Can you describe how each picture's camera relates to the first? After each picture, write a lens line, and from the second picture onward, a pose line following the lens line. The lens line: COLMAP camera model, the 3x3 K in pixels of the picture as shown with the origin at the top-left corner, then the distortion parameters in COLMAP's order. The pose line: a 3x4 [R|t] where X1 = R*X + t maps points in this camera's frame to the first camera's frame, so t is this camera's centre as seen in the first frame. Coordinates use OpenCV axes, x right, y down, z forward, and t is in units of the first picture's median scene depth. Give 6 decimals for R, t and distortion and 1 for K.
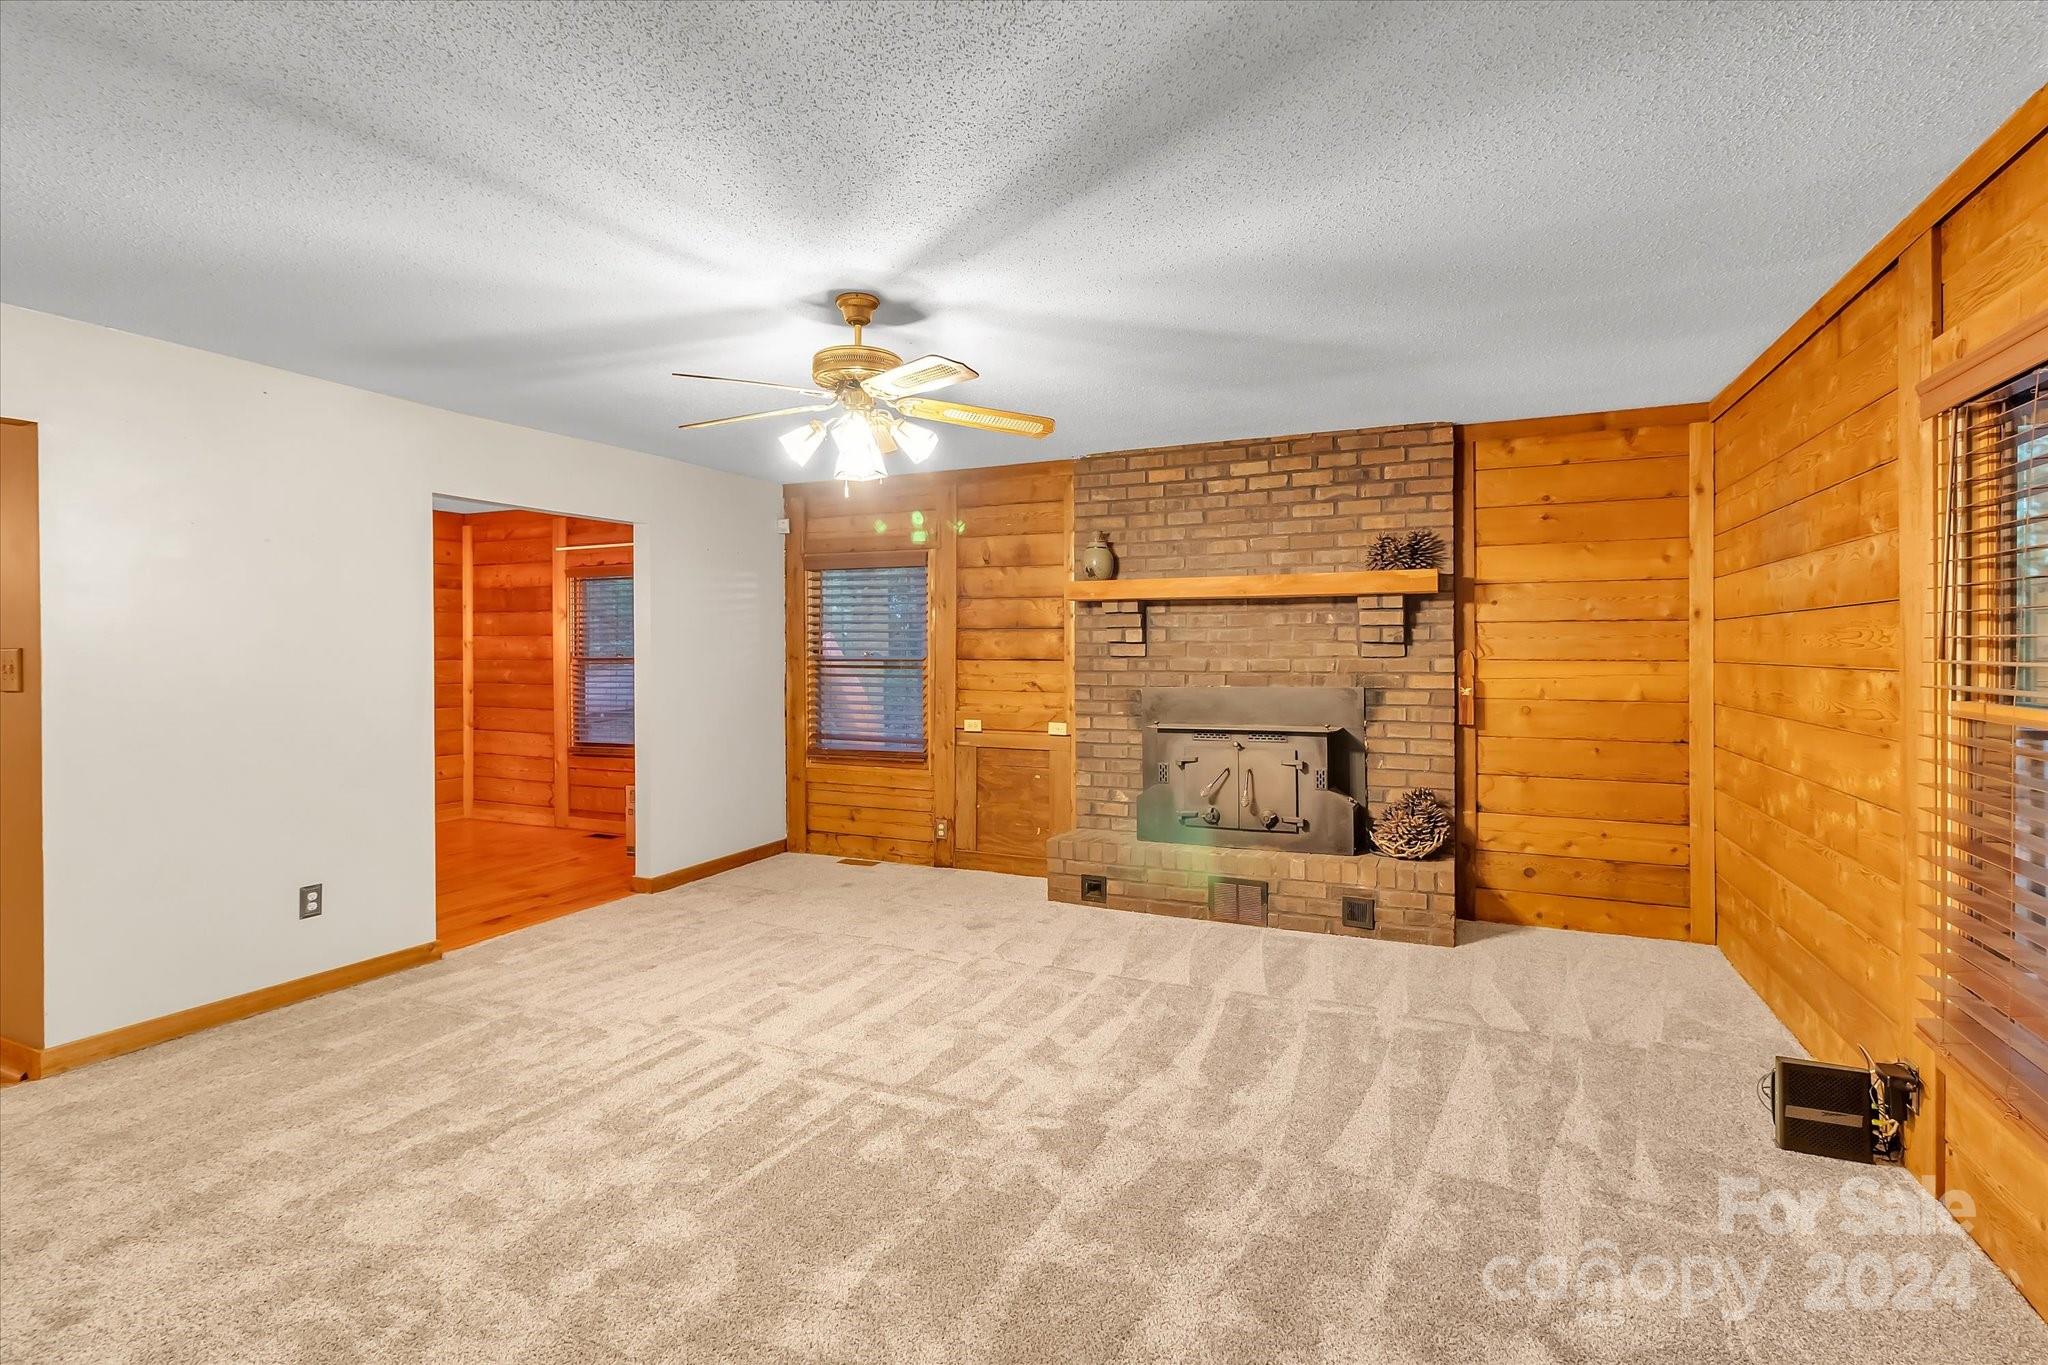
lens RADIAL K [[927.1, 0, 1024.0], [0, 927.1, 682.5], [0, 0, 1]] dist [0.000671, -0.000065]
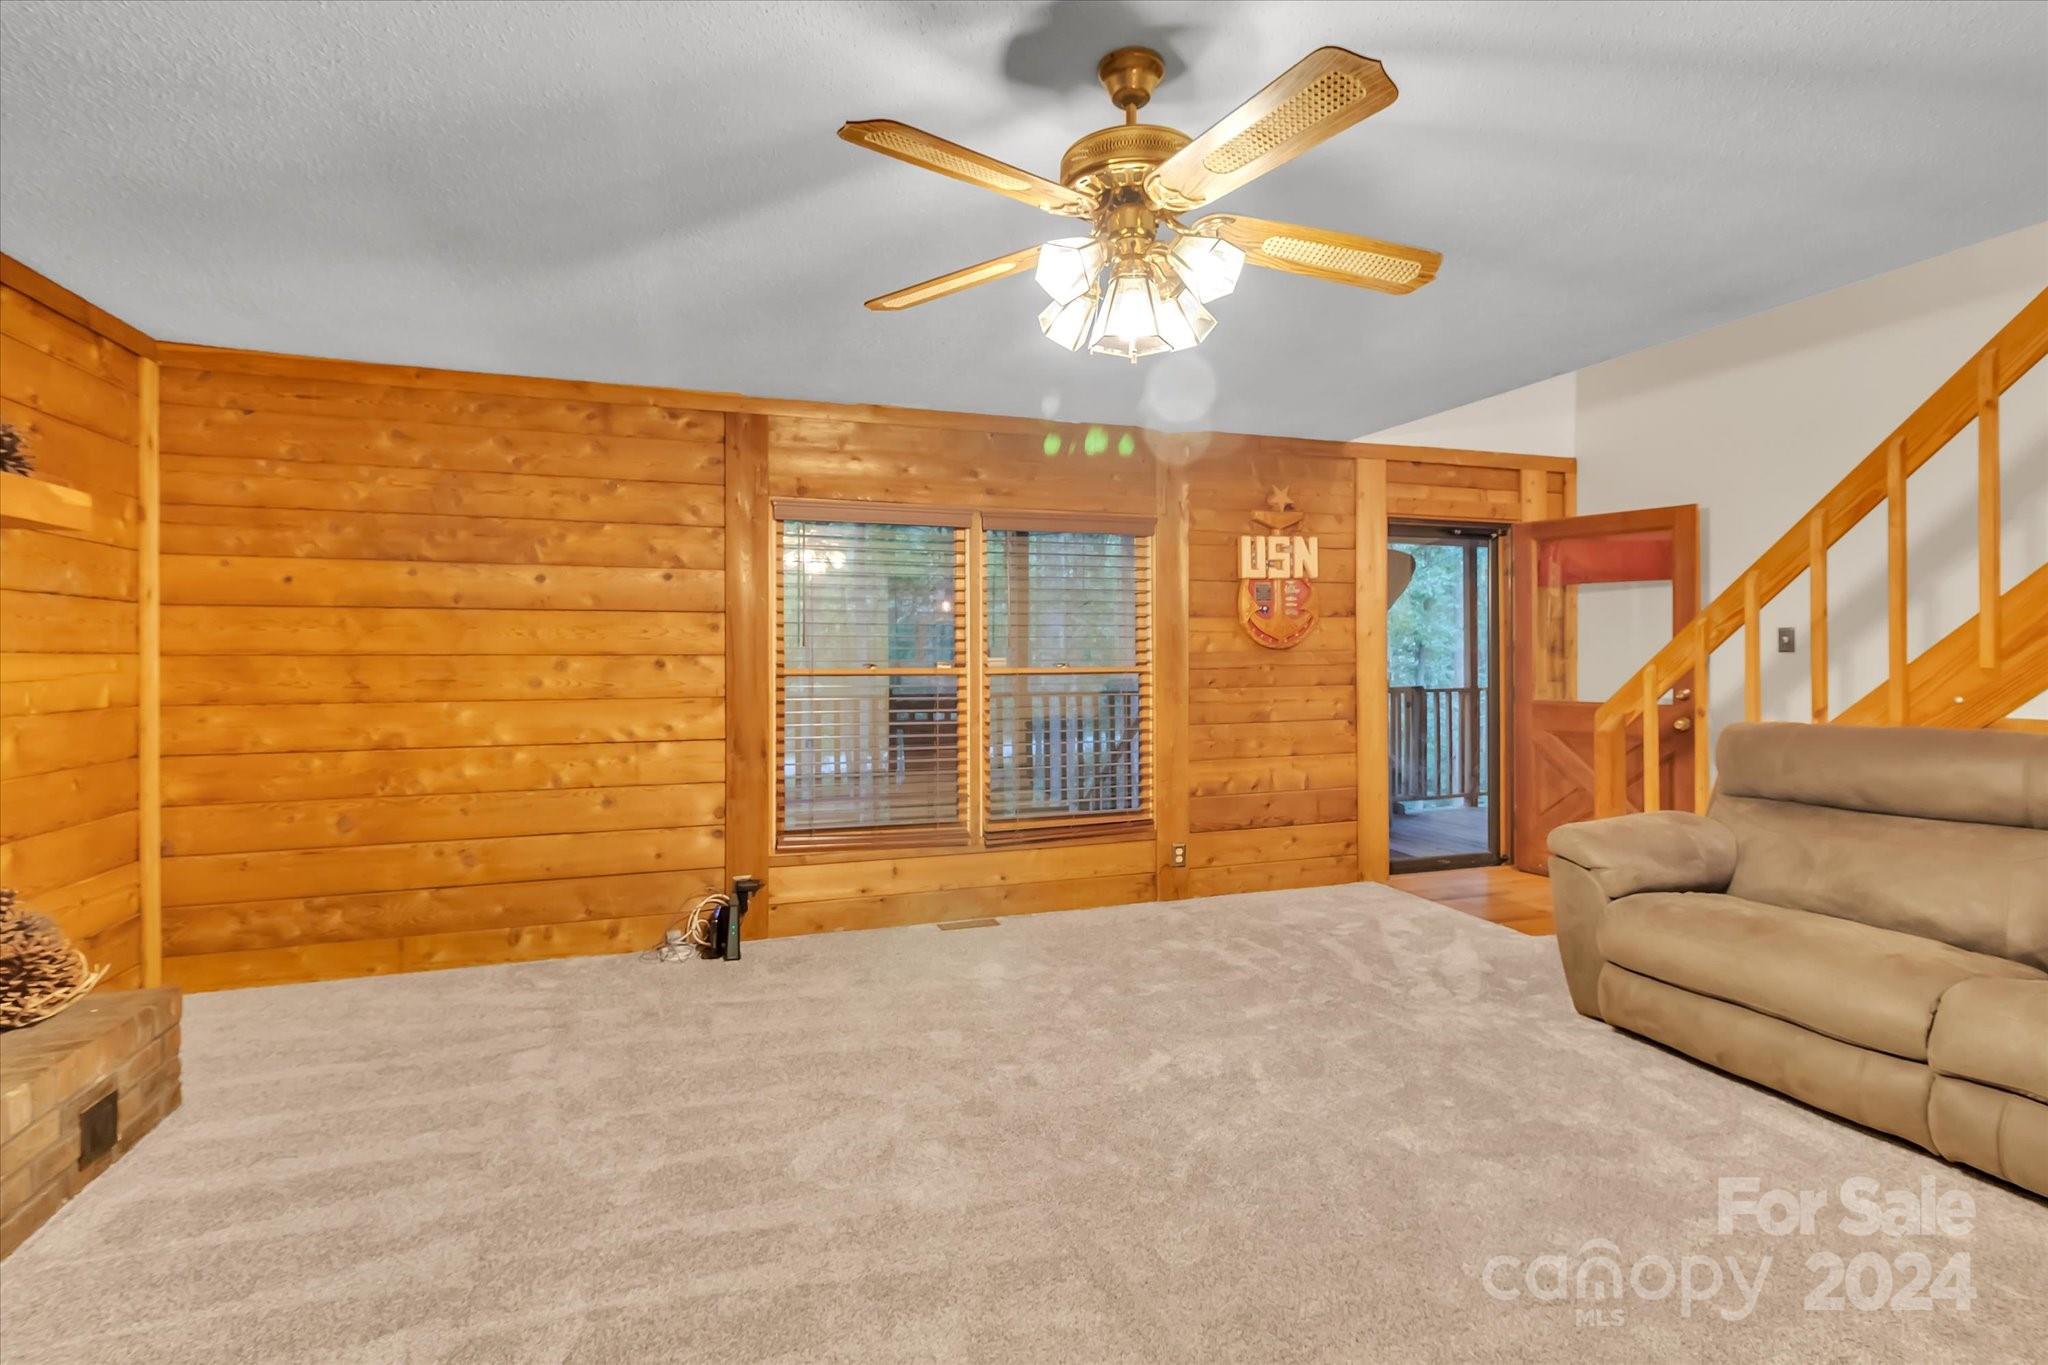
lens RADIAL K [[981.6, 0, 1017.2], [0, 981.6, 659.4], [0, 0, 1]] dist [0.013149, -0.000699]
pose [[-0.688921, -0.009847, 0.724770, -0.424605], [0.020876, 0.999223, 0.033419, -0.031066], [-0.724536, 0.038153, -0.688180, 1.043325]]
